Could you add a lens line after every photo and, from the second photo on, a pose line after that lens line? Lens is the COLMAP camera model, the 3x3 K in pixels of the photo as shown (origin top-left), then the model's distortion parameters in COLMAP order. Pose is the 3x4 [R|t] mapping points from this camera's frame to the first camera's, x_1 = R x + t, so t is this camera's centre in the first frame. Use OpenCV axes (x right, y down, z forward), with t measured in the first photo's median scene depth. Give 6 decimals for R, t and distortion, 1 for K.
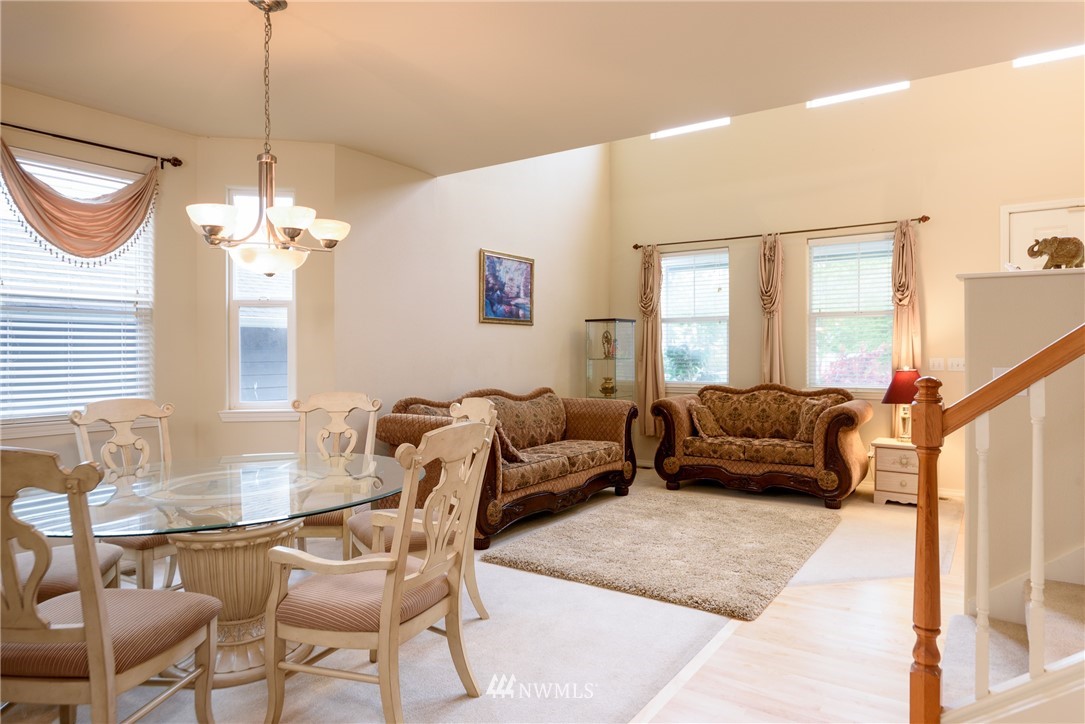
lens RADIAL K [[664.2, 0, 556.0], [0, 664.2, 344.9], [0, 0, 1]] dist [0.000675, -0.000193]
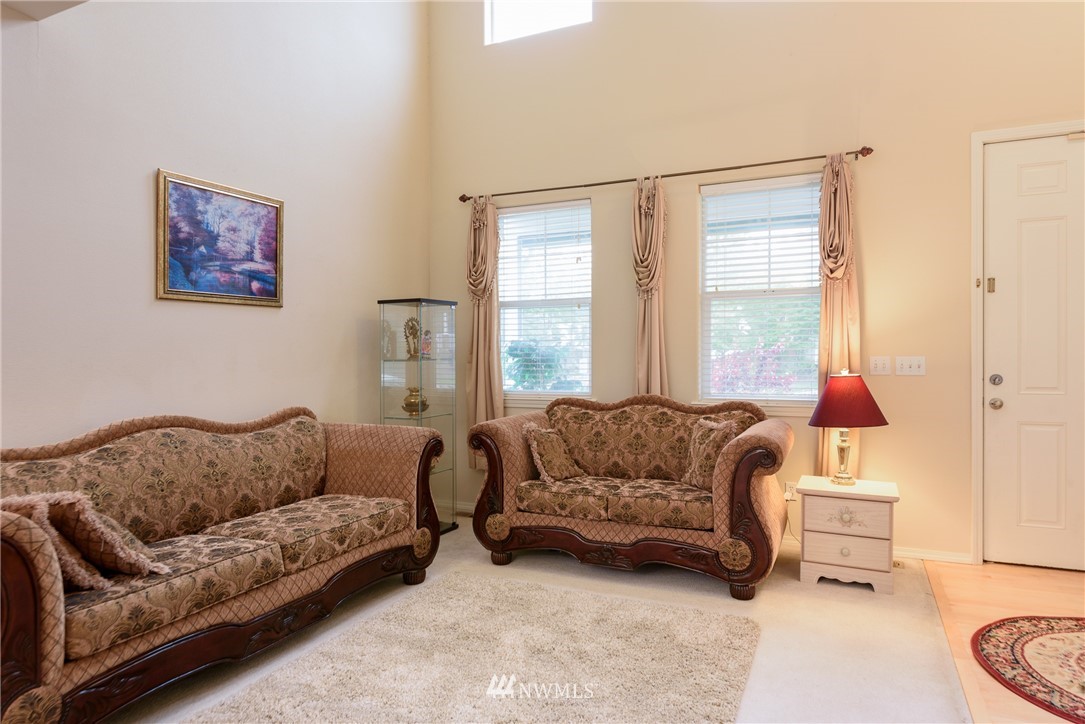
lens RADIAL K [[664.2, 0, 556.0], [0, 664.2, 344.9], [0, 0, 1]] dist [0.000675, -0.000193]
pose [[0.986286, -0.002471, 0.165028, 0.125062], [0.002006, 0.999994, 0.002981, 0.005006], [-0.165034, -0.002609, 0.986284, 0.366021]]
